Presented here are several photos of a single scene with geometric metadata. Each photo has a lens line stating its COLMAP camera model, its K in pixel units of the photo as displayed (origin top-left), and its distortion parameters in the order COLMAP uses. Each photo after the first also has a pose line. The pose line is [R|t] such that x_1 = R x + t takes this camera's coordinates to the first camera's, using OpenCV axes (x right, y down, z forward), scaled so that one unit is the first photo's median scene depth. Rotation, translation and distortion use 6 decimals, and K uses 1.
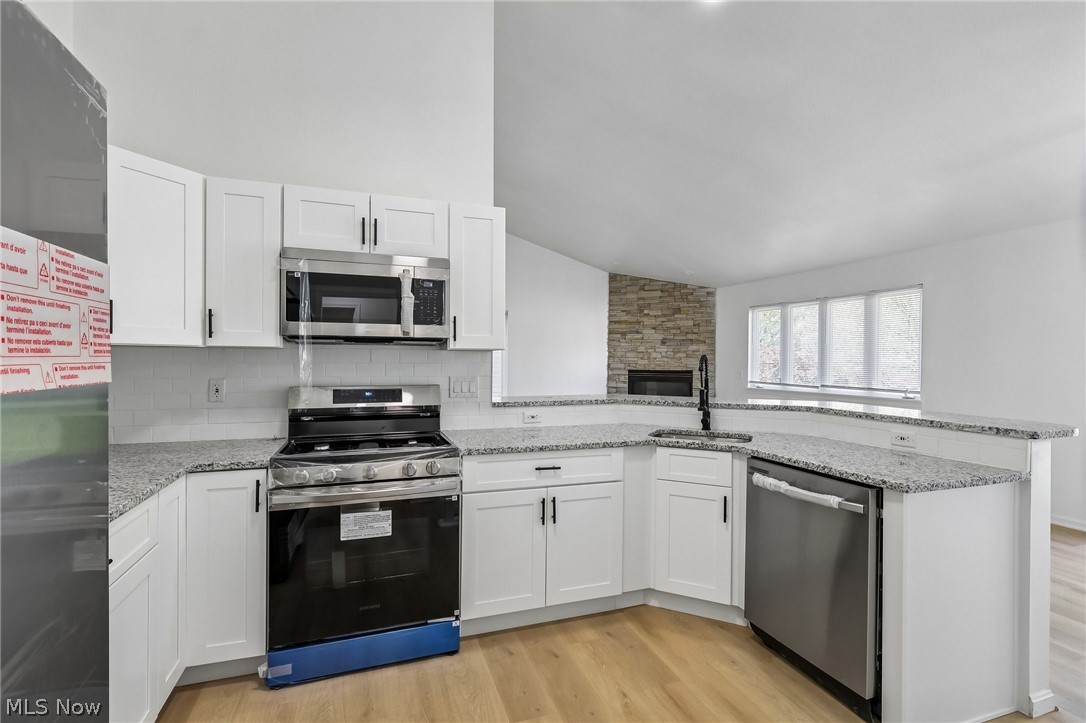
lens RADIAL K [[501.1, 0, 537.5], [0, 501.1, 363.4], [0, 0, 1]] dist [-0.002943, -0.000453]
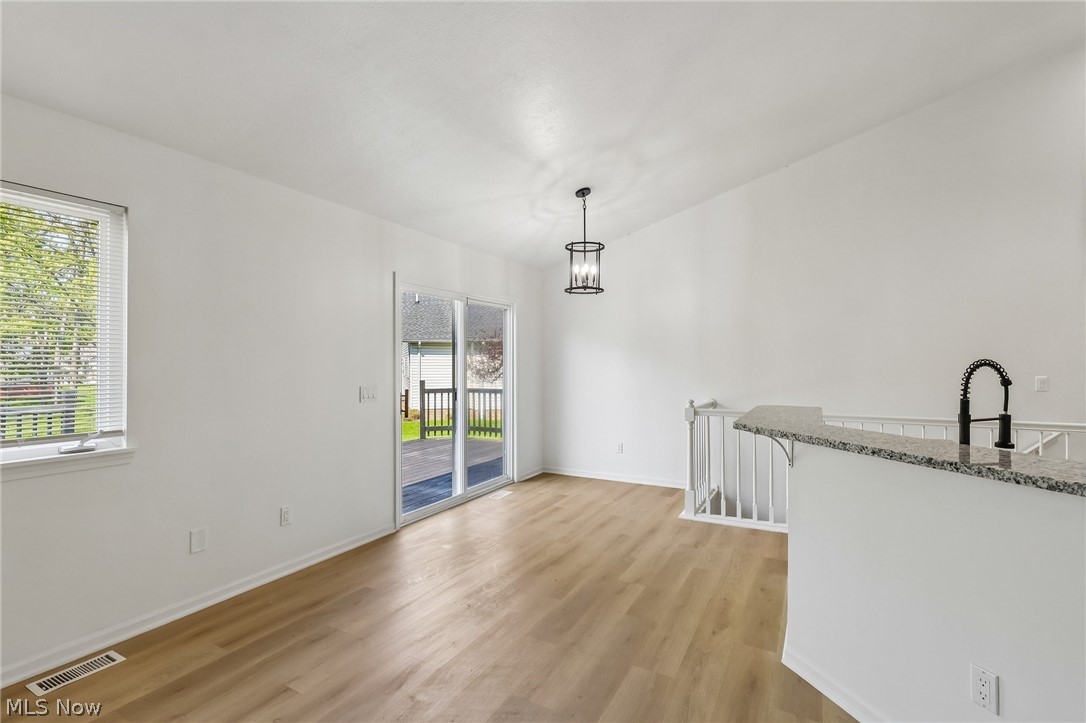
lens RADIAL K [[501.1, 0, 541.0], [0, 501.1, 365.1], [0, 0, 1]] dist [-0.002943, -0.000453]
pose [[-0.672028, -0.007161, 0.740491, 0.085355], [0.003954, 0.999904, 0.013258, -0.006653], [-0.740515, 0.011837, -0.671935, 0.614607]]
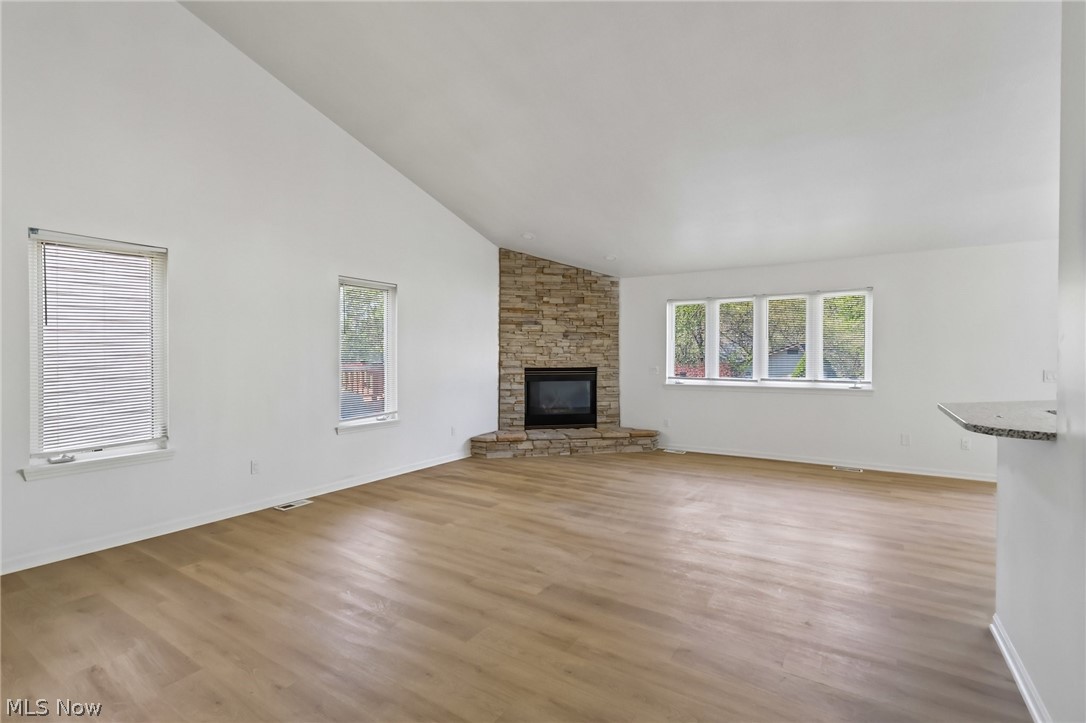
lens RADIAL K [[501.1, 0, 540.5], [0, 501.1, 361.2], [0, 0, 1]] dist [-0.002943, -0.000453]
pose [[0.789781, -0.011886, 0.613274, -0.311585], [0.010637, 0.999927, 0.005680, -0.002916], [-0.613297, 0.002037, 0.789850, 0.337508]]
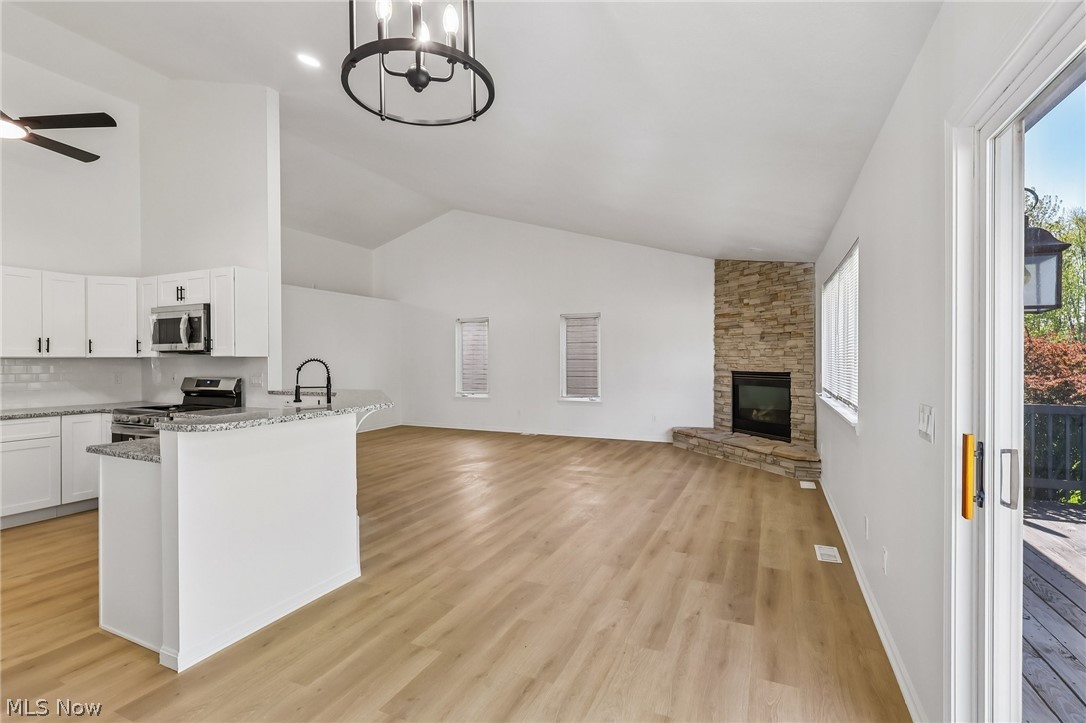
lens RADIAL K [[501.1, 0, 540.0], [0, 501.1, 358.3], [0, 0, 1]] dist [-0.002943, -0.000453]
pose [[0.721112, -0.009588, -0.692753, 0.544979], [0.002437, 0.999933, -0.011302, -0.000109], [0.692815, 0.006462, 0.721087, 0.169678]]
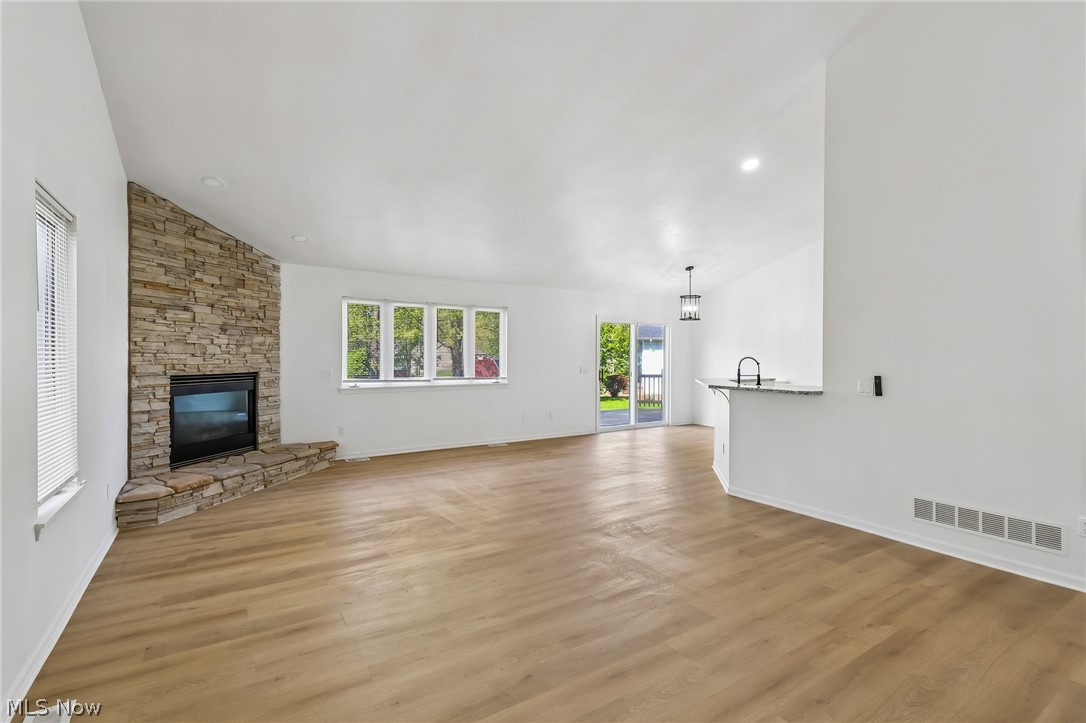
lens RADIAL K [[501.1, 0, 542.4], [0, 501.1, 361.5], [0, 0, 1]] dist [-0.002943, -0.000453]
pose [[-0.234004, -0.017262, 0.972082, -0.447401], [0.003199, 0.999823, 0.018524, -0.011929], [-0.972230, 0.007444, -0.233907, 0.749201]]
